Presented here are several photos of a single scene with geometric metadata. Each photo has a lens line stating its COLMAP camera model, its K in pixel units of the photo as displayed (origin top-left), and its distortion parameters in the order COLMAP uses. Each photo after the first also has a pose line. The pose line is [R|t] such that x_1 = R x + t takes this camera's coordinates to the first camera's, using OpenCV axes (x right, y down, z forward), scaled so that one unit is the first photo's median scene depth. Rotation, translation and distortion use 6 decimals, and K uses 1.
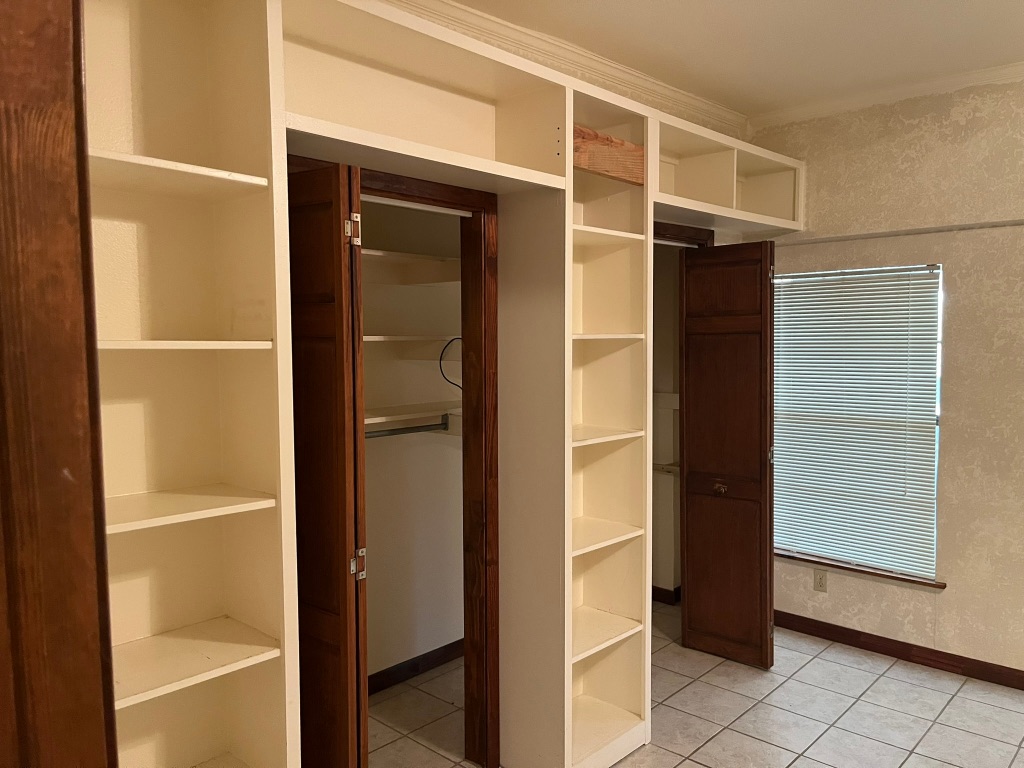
lens RADIAL K [[777.3, 0, 519.2], [0, 777.3, 391.9], [0, 0, 1]] dist [0.077705, -0.104871]
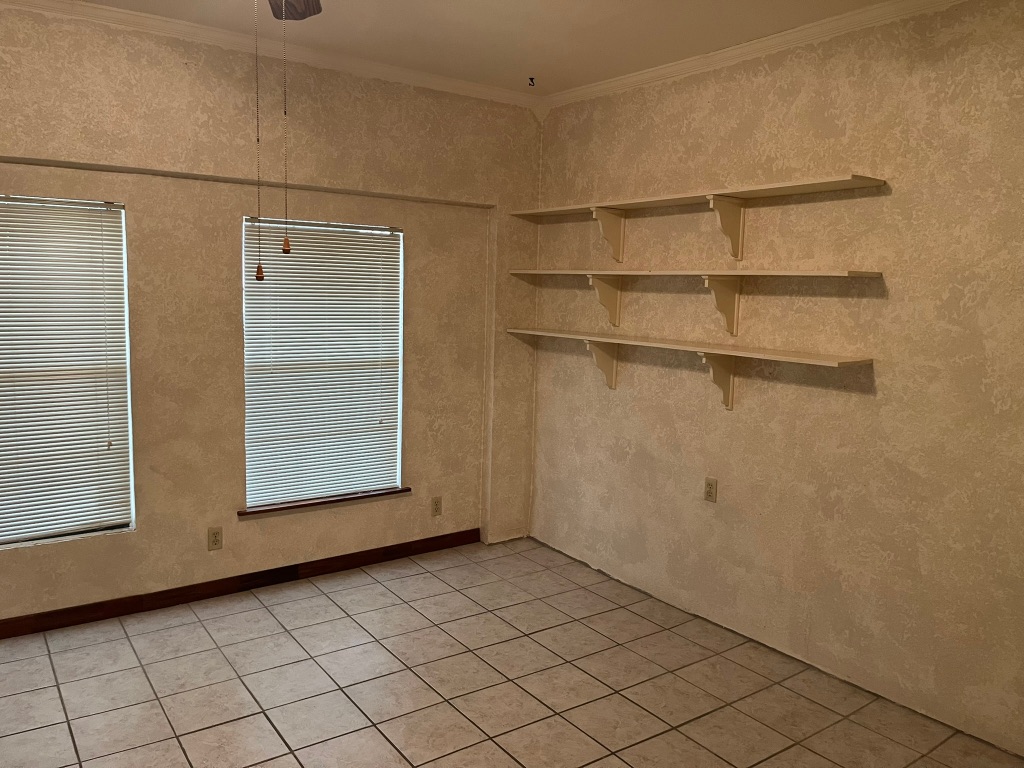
lens RADIAL K [[777.3, 0, 519.2], [0, 777.3, 391.9], [0, 0, 1]] dist [0.077705, -0.104871]
pose [[0.198045, -0.119429, 0.972890, -0.560333], [0.040806, 0.992694, 0.113554, -0.037178], [-0.979343, 0.017211, 0.201471, 0.528932]]
